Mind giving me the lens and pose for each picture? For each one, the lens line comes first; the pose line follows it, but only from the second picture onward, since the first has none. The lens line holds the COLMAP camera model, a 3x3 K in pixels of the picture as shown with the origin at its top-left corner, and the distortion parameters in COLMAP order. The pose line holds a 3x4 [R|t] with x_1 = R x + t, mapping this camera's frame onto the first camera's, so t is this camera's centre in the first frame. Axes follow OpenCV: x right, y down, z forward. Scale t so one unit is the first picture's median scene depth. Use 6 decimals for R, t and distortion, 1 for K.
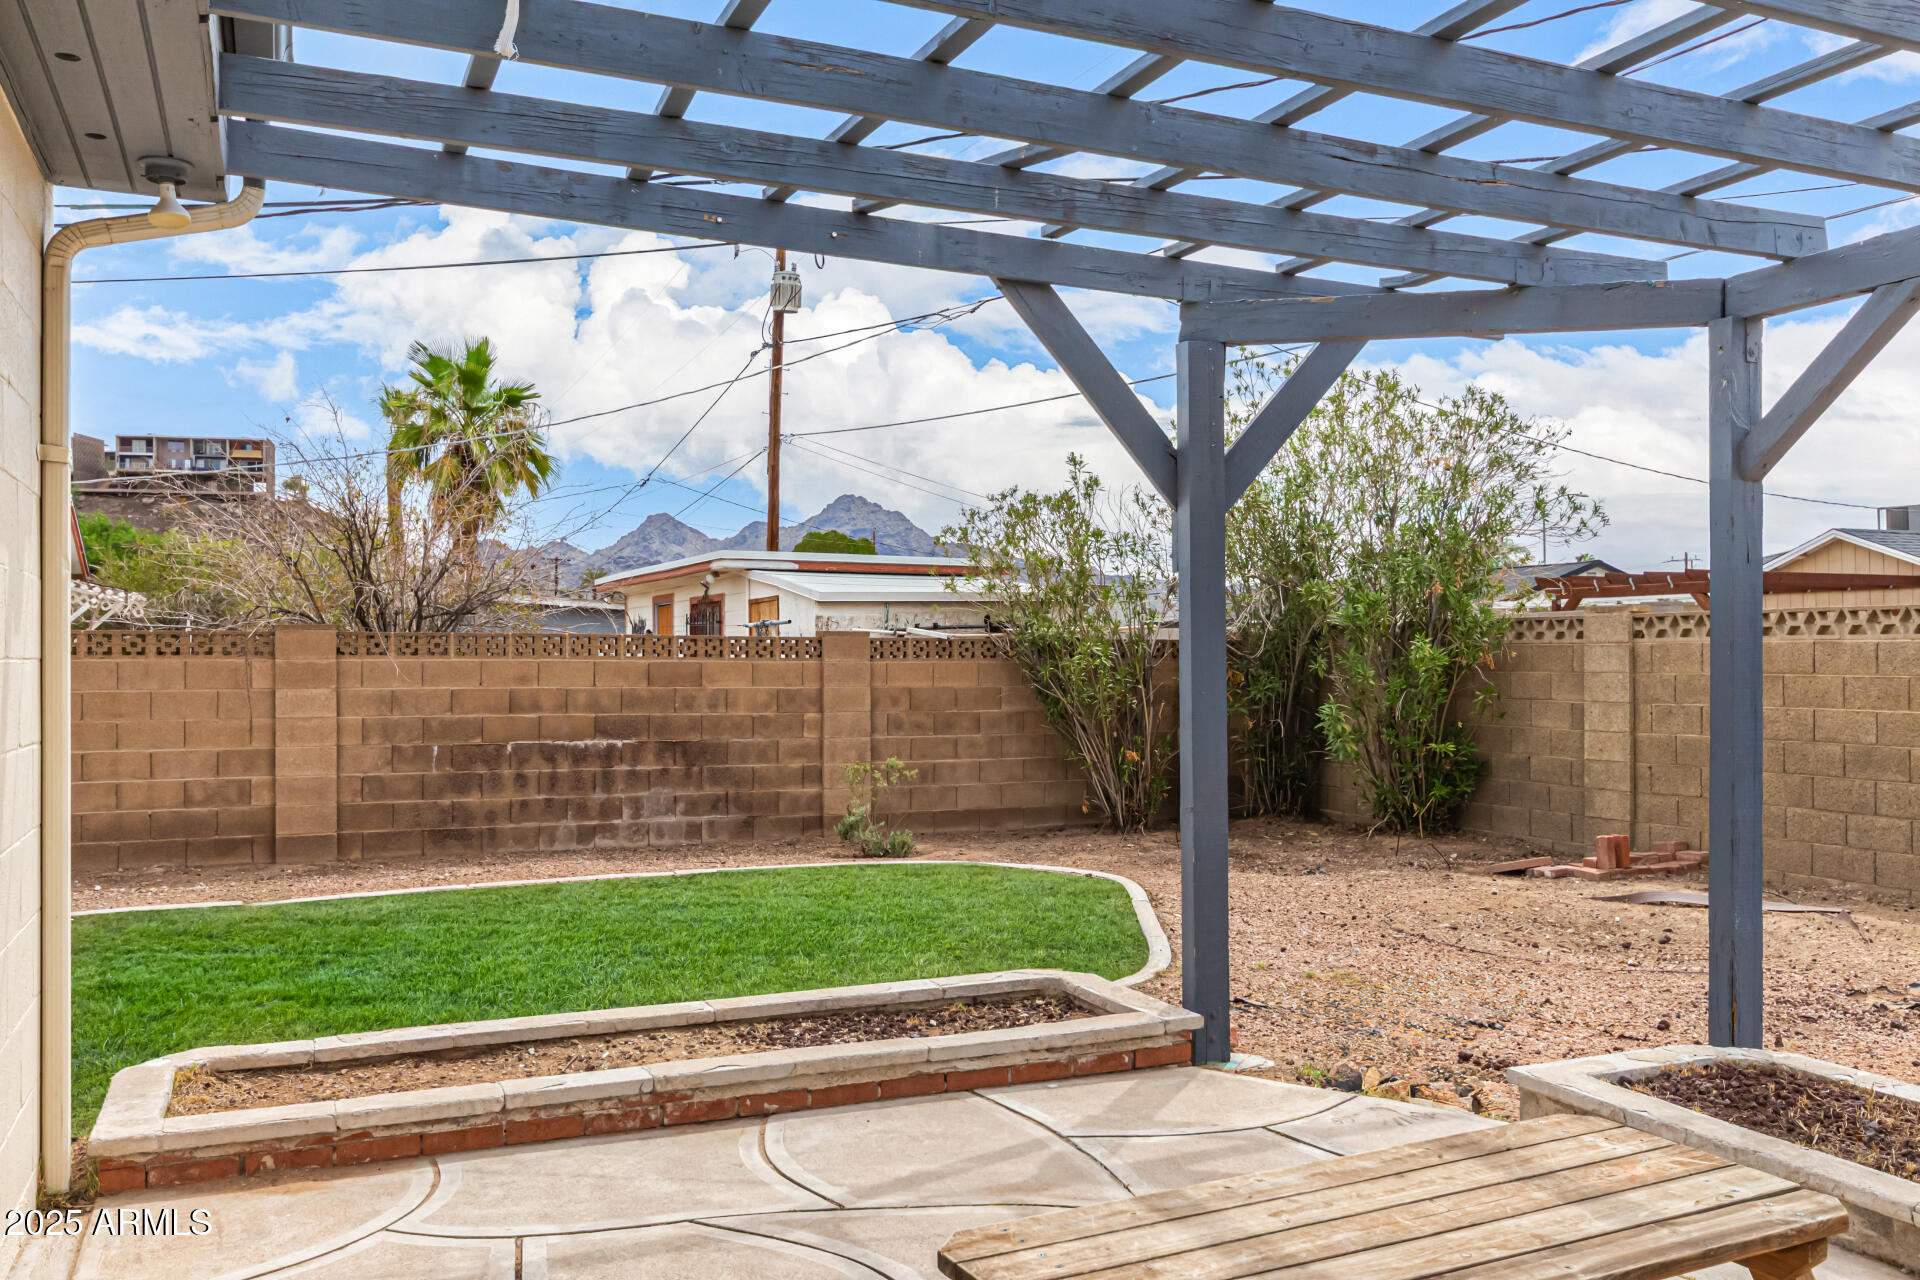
lens RADIAL K [[1589.7, 0, 960.0], [0, 1589.7, 640.0], [0, 0, 1]] dist [-0.014471, 0.014940]
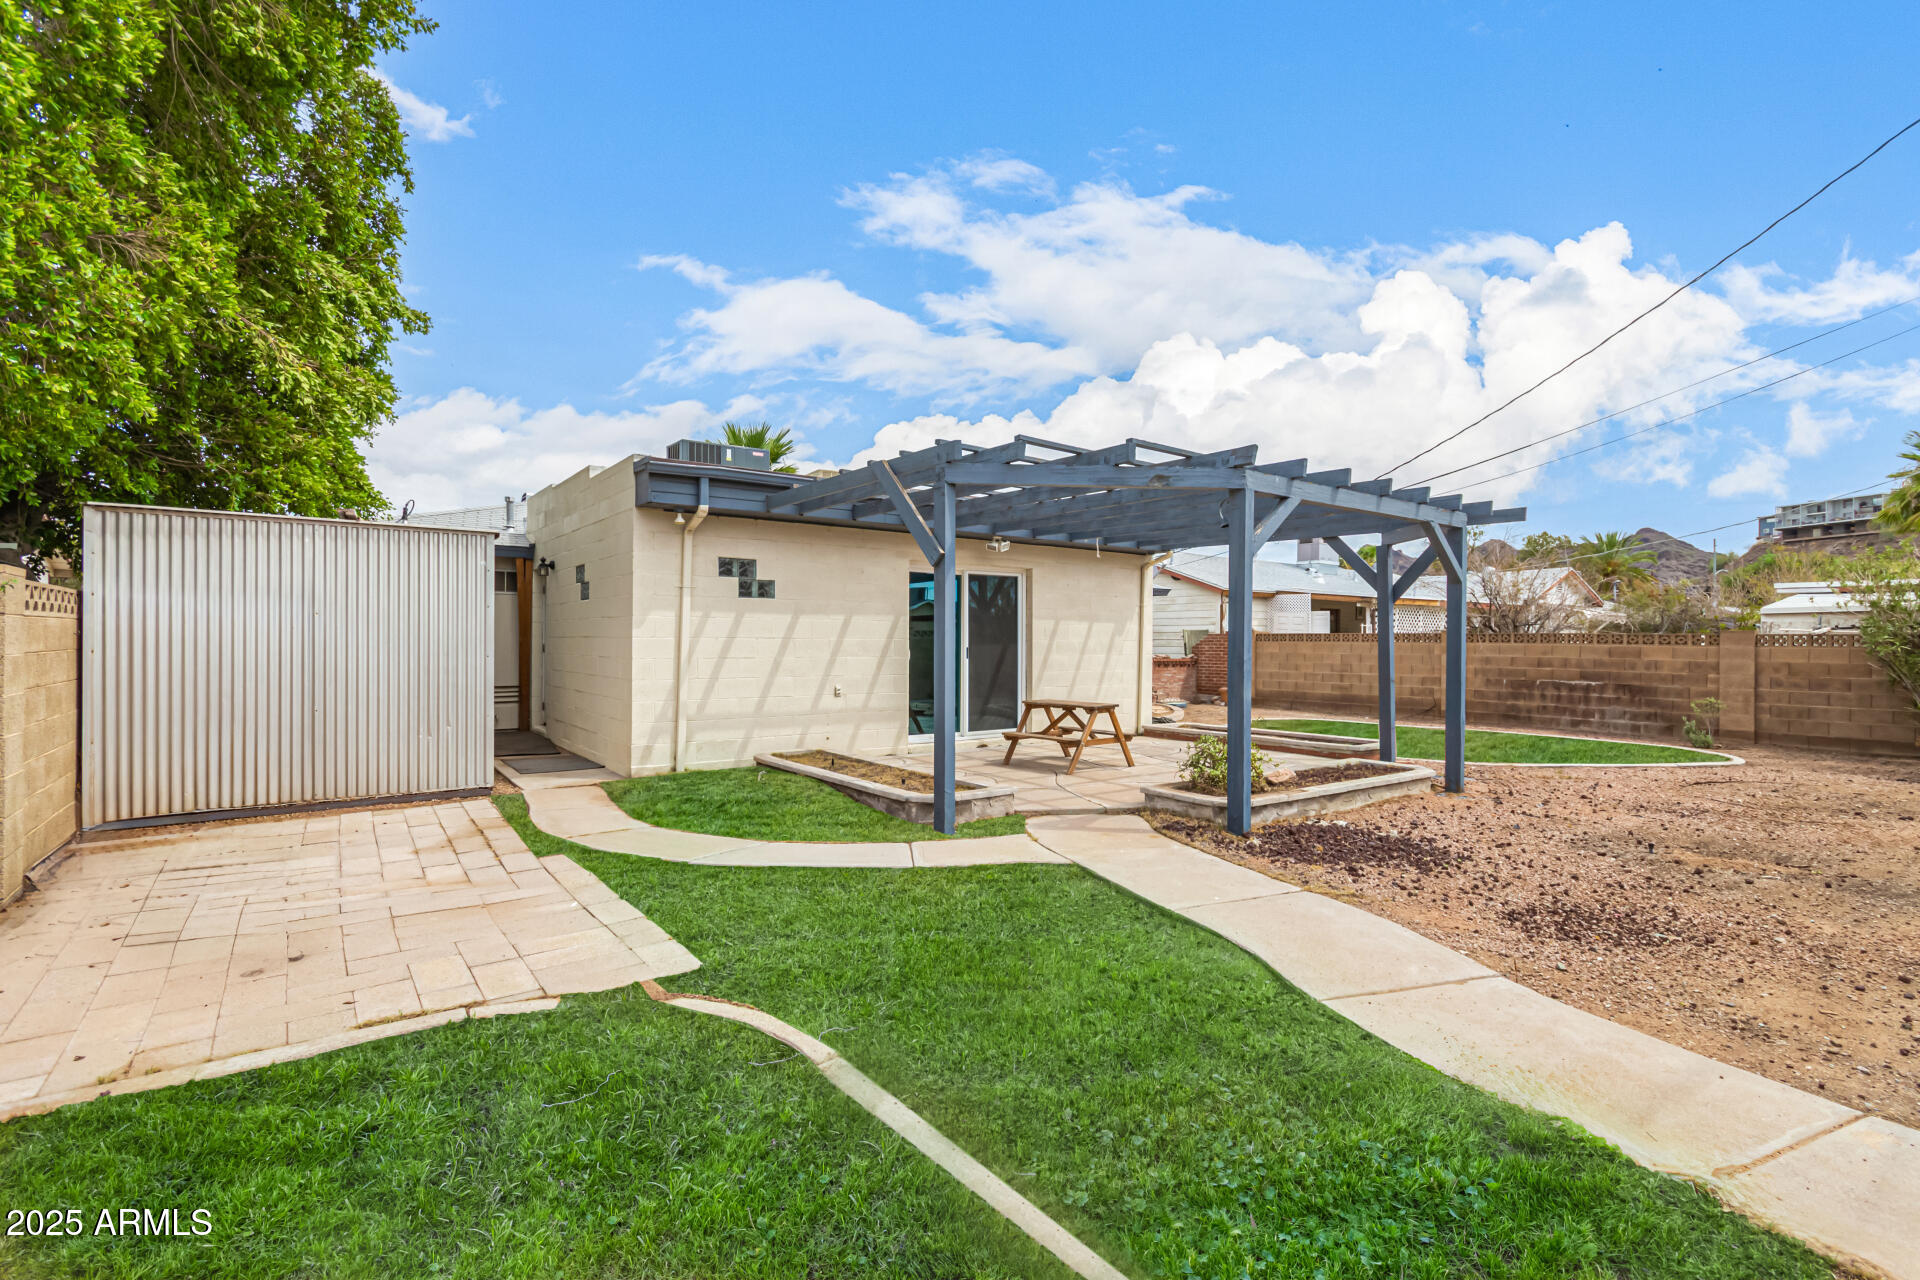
lens RADIAL K [[894.6, 0, 968.4], [0, 894.6, 640.9], [0, 0, 1]] dist [-0.000005, 0.007505]
pose [[0.232461, 0.003727, -0.972598, 0.772068], [0.002218, 0.999988, 0.004362, -0.000465], [0.972603, -0.003171, 0.232450, -0.113957]]
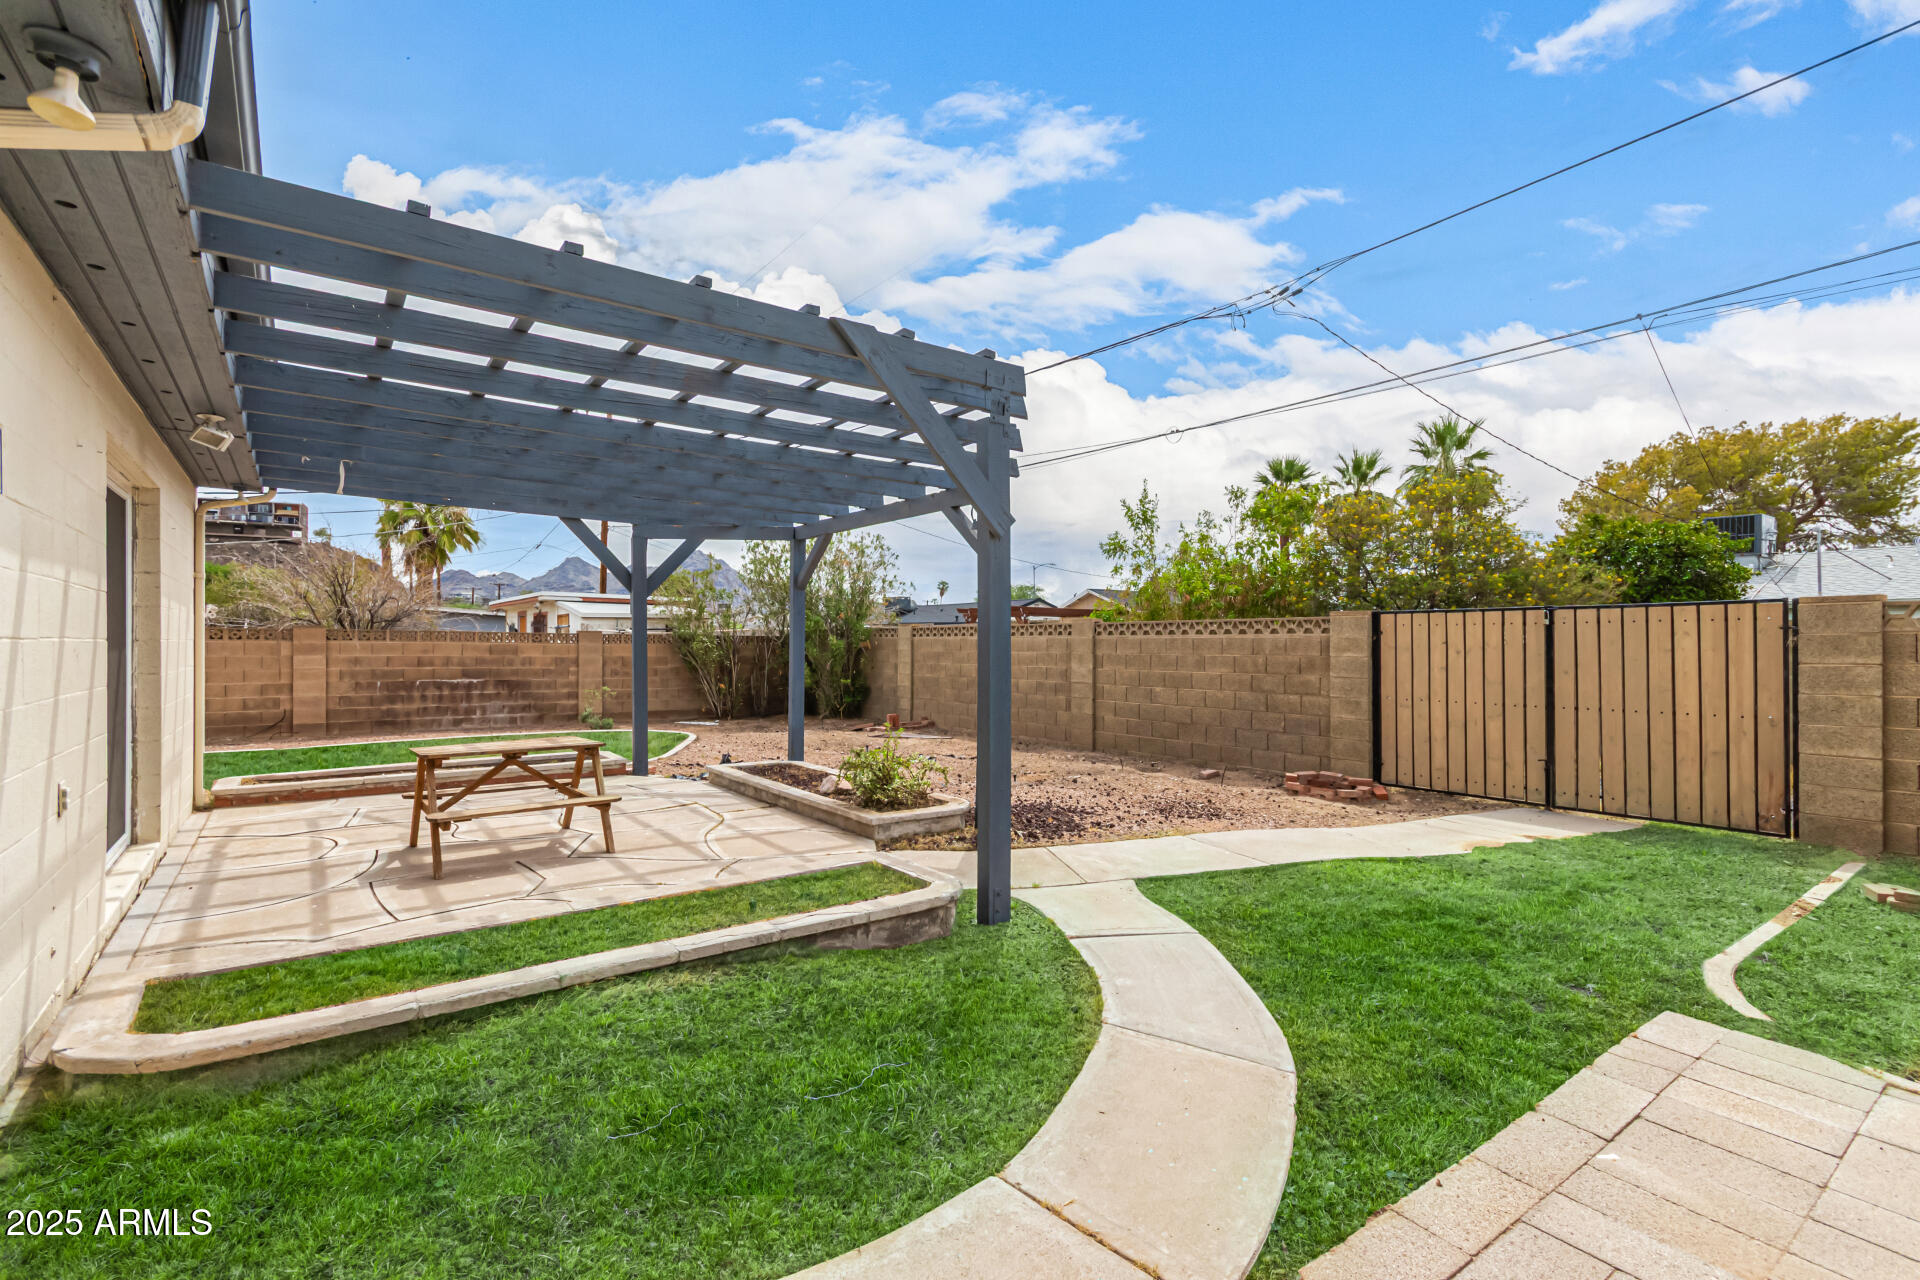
lens RADIAL K [[894.6, 0, 968.4], [0, 894.6, 640.9], [0, 0, 1]] dist [-0.000005, 0.007505]
pose [[0.974461, 0.006955, 0.224449, 0.171202], [-0.008478, 0.999947, 0.005822, -0.003335], [-0.224397, -0.007577, 0.974468, -0.356826]]
